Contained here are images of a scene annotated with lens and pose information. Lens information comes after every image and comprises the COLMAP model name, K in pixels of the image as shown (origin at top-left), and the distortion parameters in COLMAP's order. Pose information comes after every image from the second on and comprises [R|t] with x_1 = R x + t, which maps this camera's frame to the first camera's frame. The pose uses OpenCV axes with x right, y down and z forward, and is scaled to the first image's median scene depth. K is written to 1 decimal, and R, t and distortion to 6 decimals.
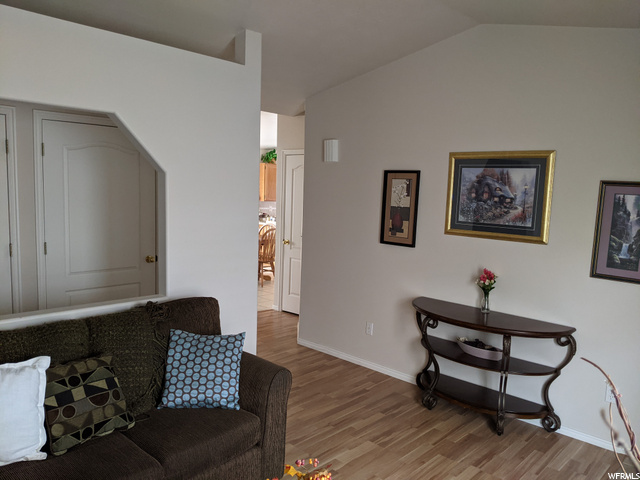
lens RADIAL K [[510.5, 0, 320.0], [0, 510.5, 240.0], [0, 0, 1]] dist [0.004466, -0.007094]
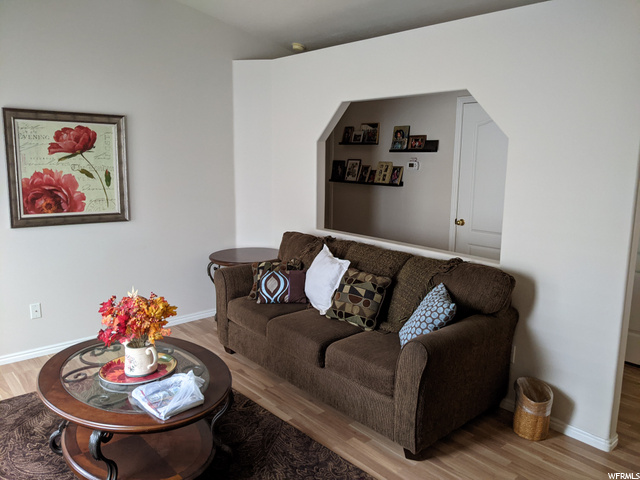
lens RADIAL K [[510.5, 0, 320.0], [0, 510.5, 240.0], [0, 0, 1]] dist [0.004466, -0.007094]
pose [[-0.110076, 0.129985, -0.985387, 0.981230], [-0.121230, 0.982253, 0.143114, -0.049286], [0.986502, 0.135212, -0.092364, 1.005849]]
